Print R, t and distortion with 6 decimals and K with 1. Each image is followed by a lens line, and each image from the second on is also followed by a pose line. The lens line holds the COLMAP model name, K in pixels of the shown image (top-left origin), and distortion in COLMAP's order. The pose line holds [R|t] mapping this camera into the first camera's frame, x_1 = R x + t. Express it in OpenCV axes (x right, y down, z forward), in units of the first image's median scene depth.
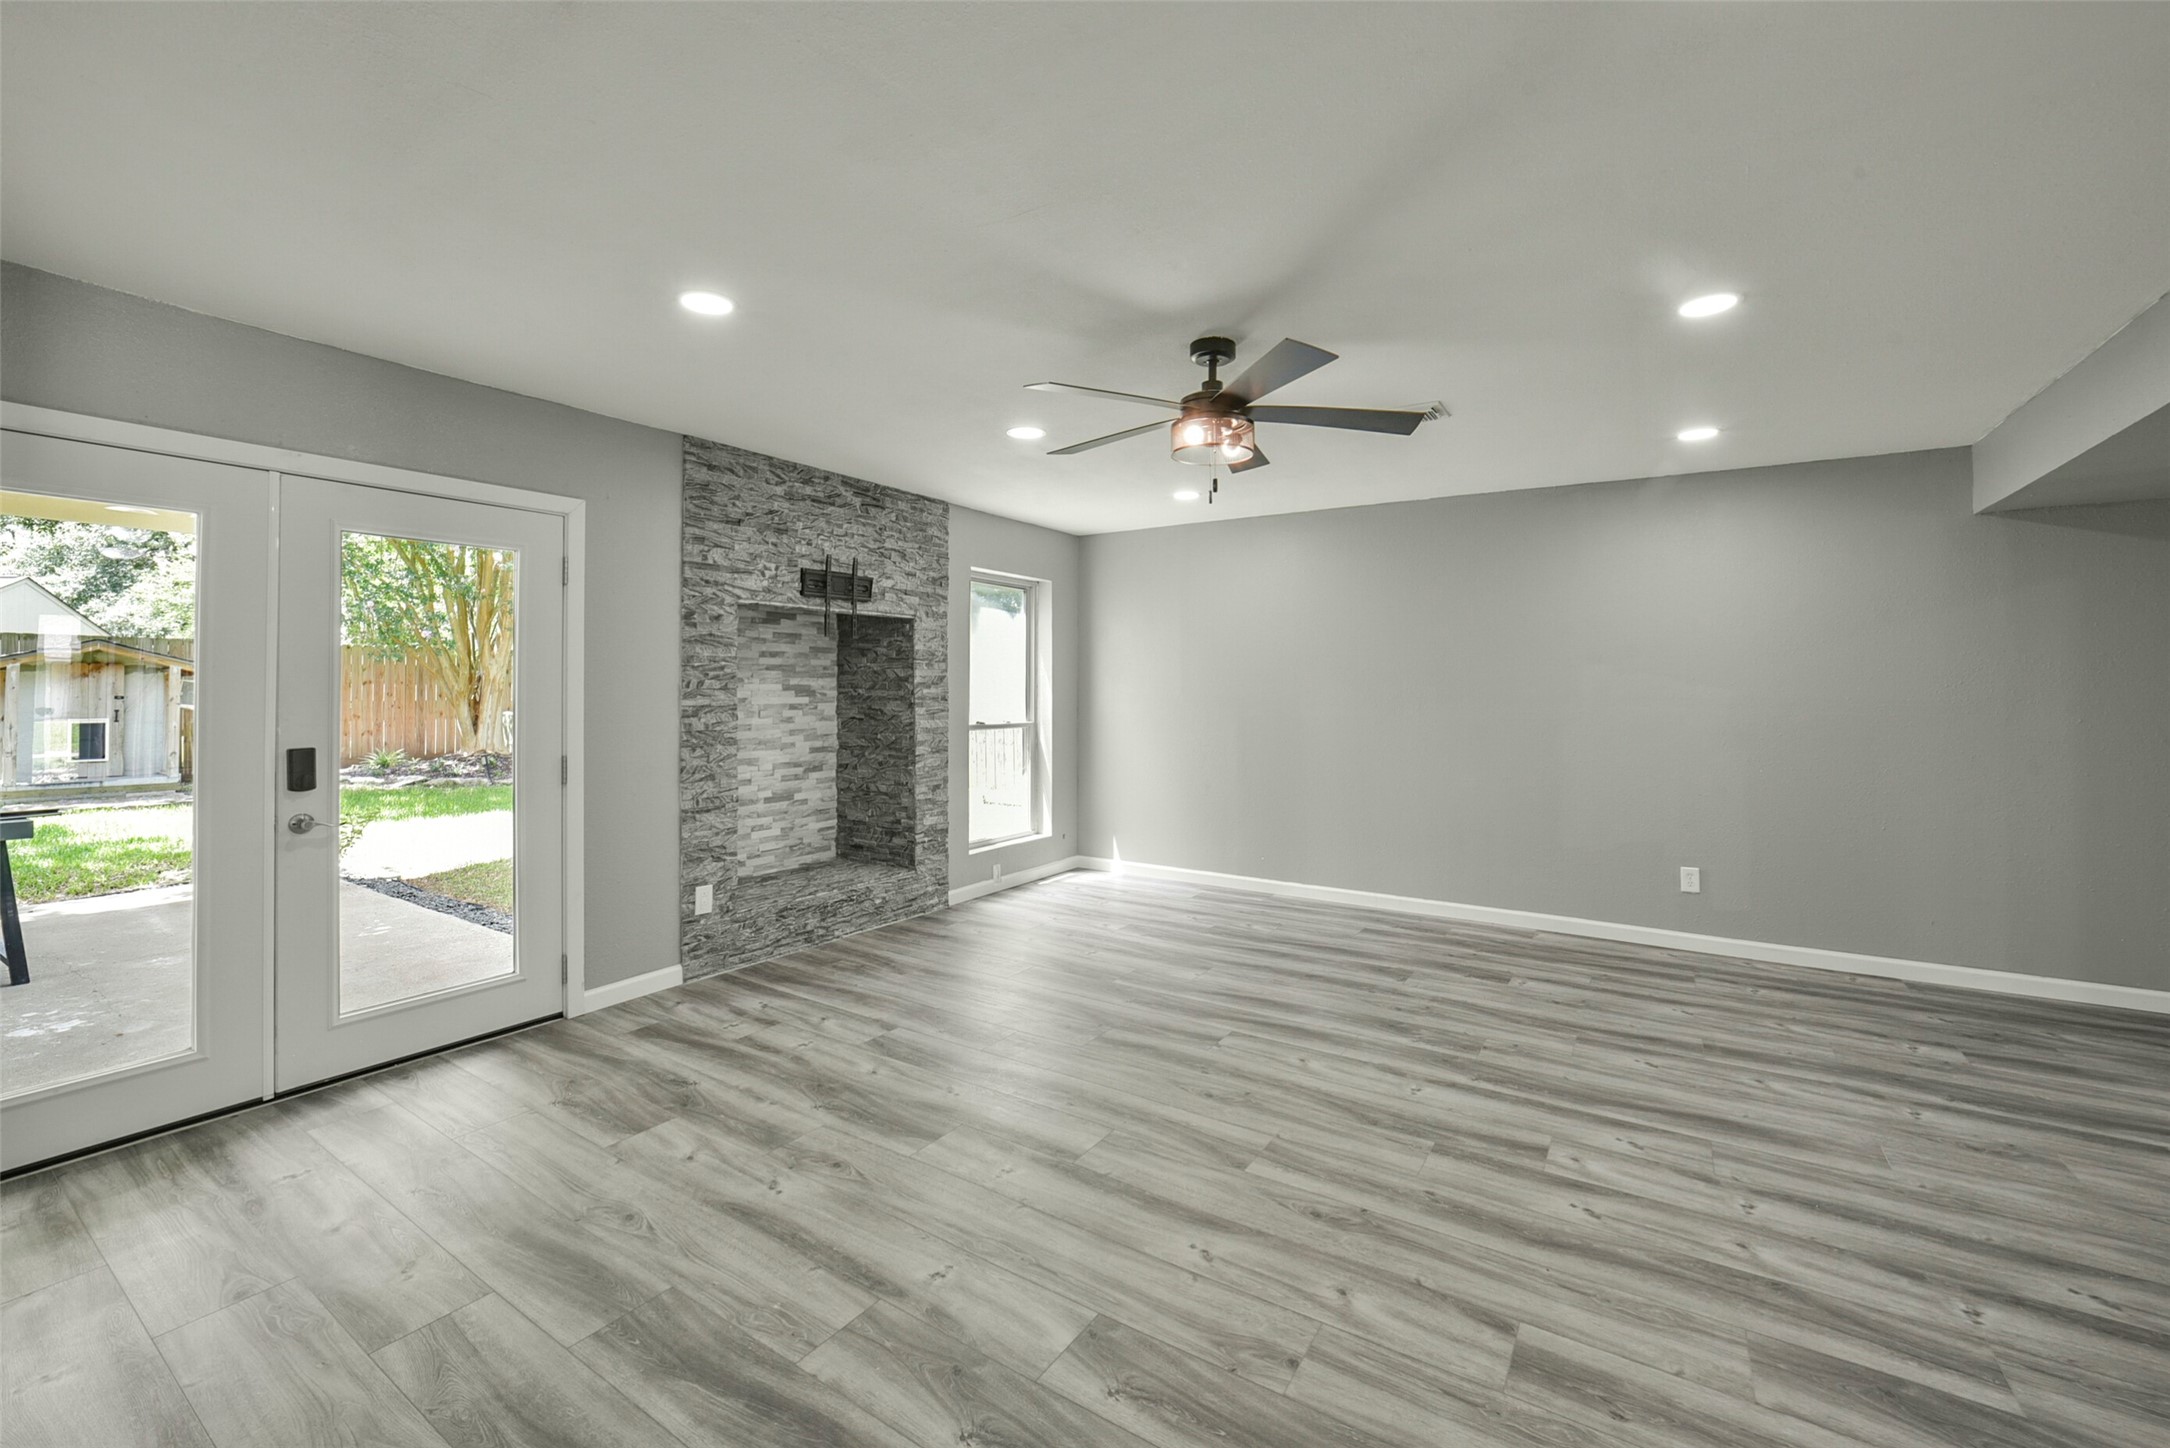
lens RADIAL K [[882.0, 0, 1092.5], [0, 882.0, 676.5], [0, 0, 1]] dist [-0.037139, 0.007806]
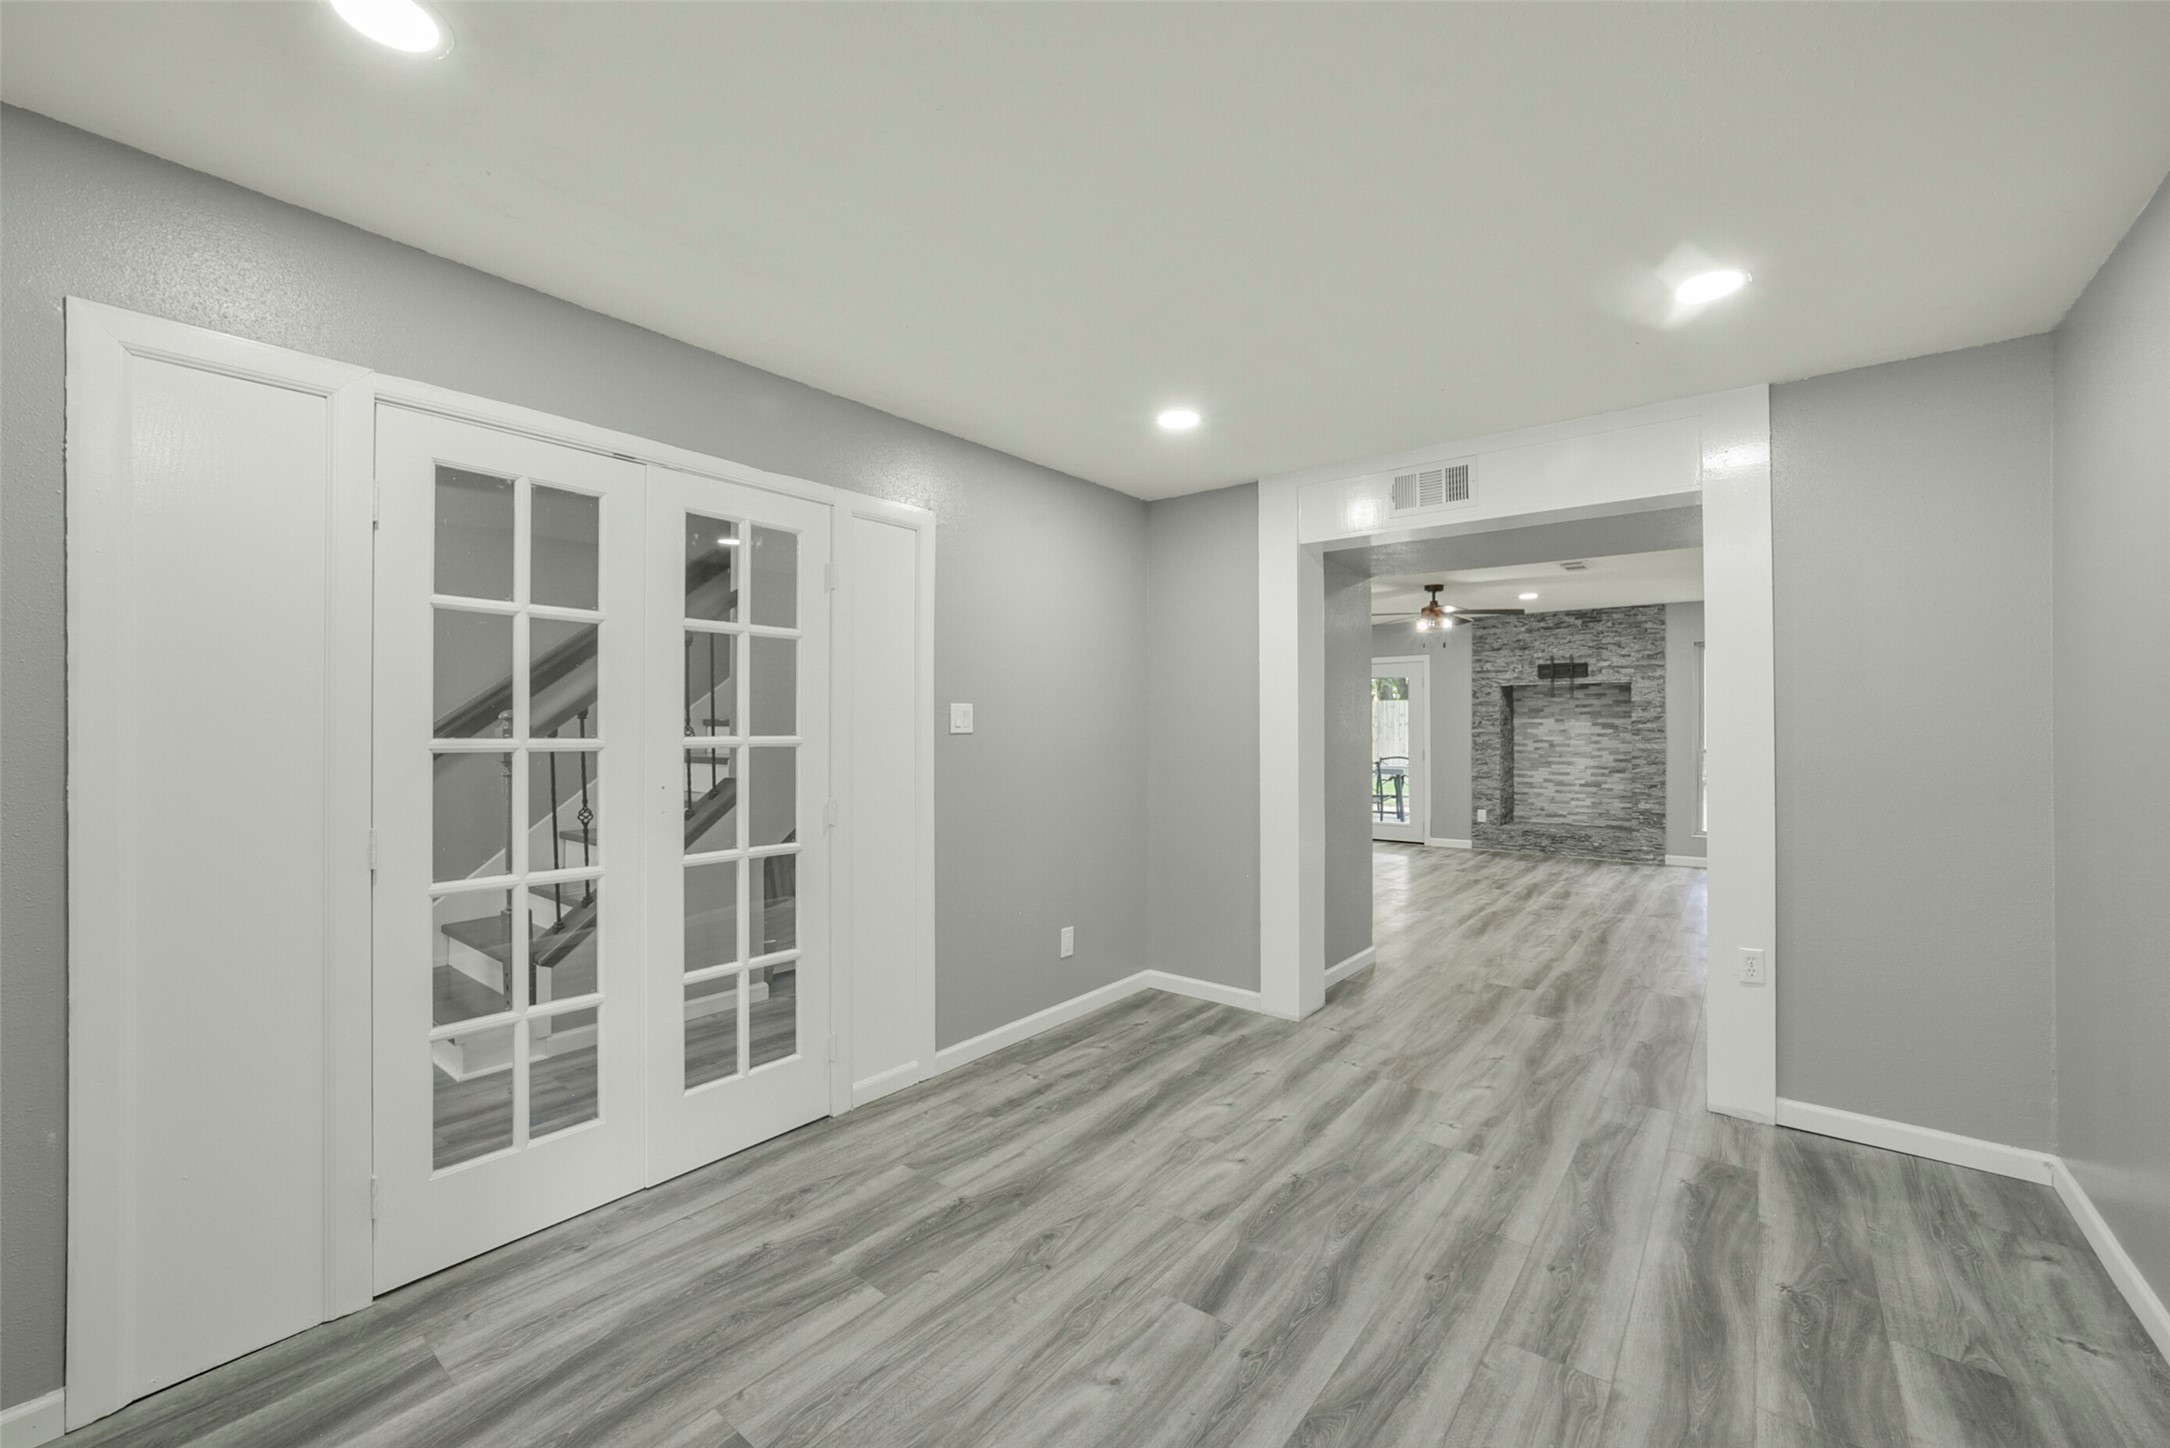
lens RADIAL K [[868.1, 0, 1081.8], [0, 868.1, 730.8], [0, 0, 1]] dist [-0.027333, 0.009195]
pose [[-0.089331, 0.002746, -0.995998, 1.630895], [0.014852, 0.999889, 0.001424, 0.009112], [0.995891, -0.014665, -0.089362, 0.126839]]
